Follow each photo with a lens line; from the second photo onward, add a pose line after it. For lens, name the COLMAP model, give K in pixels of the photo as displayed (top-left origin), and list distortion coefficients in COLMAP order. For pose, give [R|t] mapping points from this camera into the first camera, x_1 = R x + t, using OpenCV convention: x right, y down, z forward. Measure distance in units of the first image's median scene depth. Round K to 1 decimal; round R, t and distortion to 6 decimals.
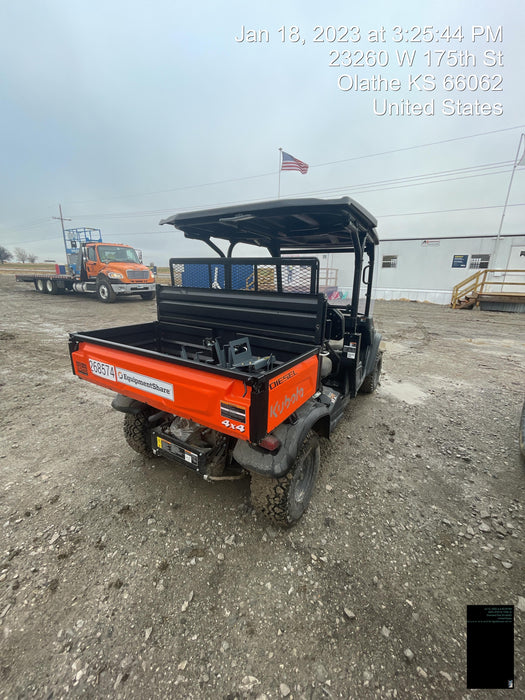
lens RADIAL K [[281.3, 0, 263.5], [0, 281.3, 350.2], [0, 0, 1]] dist [0.001892, 0.000036]
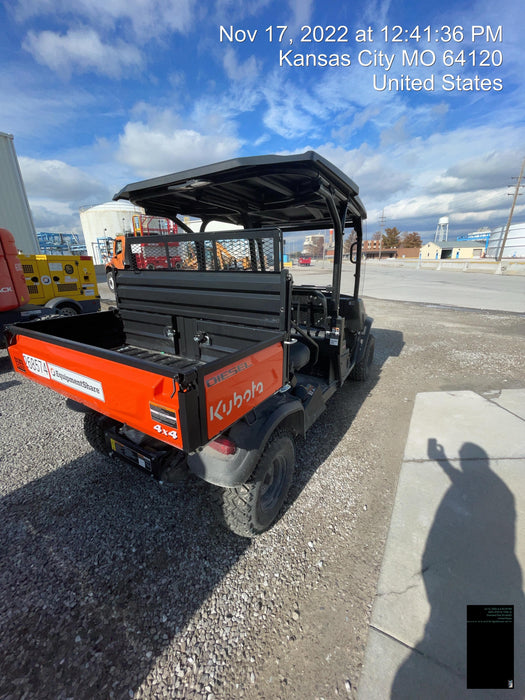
lens RADIAL K [[281.3, 0, 263.5], [0, 281.3, 350.2], [0, 0, 1]] dist [0.001892, 0.000036]
pose [[0.999649, -0.024861, -0.009124, 0.128125], [0.025220, 0.998817, 0.041582, 0.002314], [0.008080, -0.041798, 0.999093, 0.126223]]
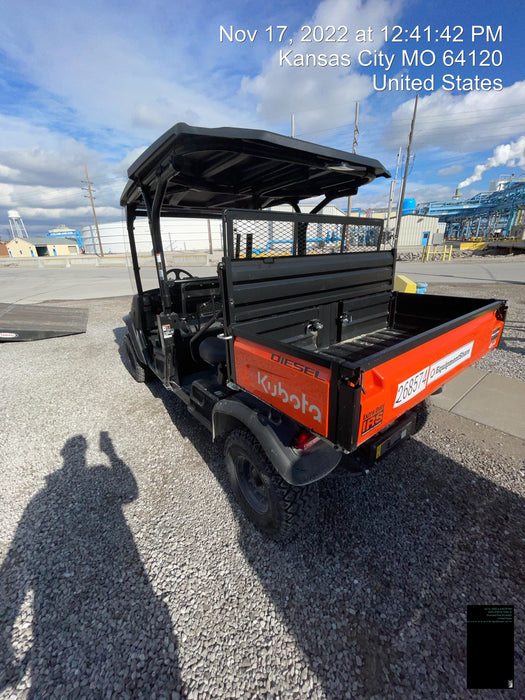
lens RADIAL K [[281.3, 0, 263.5], [0, 281.3, 350.2], [0, 0, 1]] dist [0.001892, 0.000036]
pose [[0.355326, -0.345126, 0.868696, -1.117405], [0.284520, 0.925177, 0.251187, -0.237001], [-0.890389, 0.157908, 0.426935, 0.940432]]
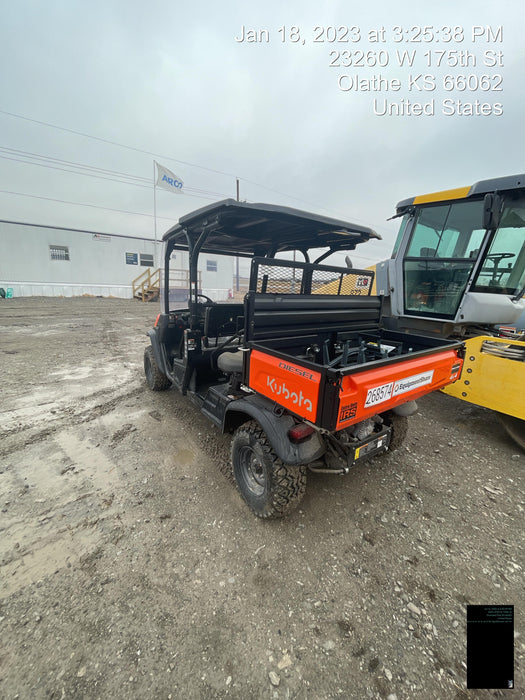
lens RADIAL K [[281.3, 0, 263.5], [0, 281.3, 350.2], [0, 0, 1]] dist [0.001892, 0.000036]
pose [[0.380214, -0.218279, 0.898772, -1.347514], [0.197577, 0.968490, 0.151628, -0.243439], [-0.903549, 0.119925, 0.411361, 0.880988]]
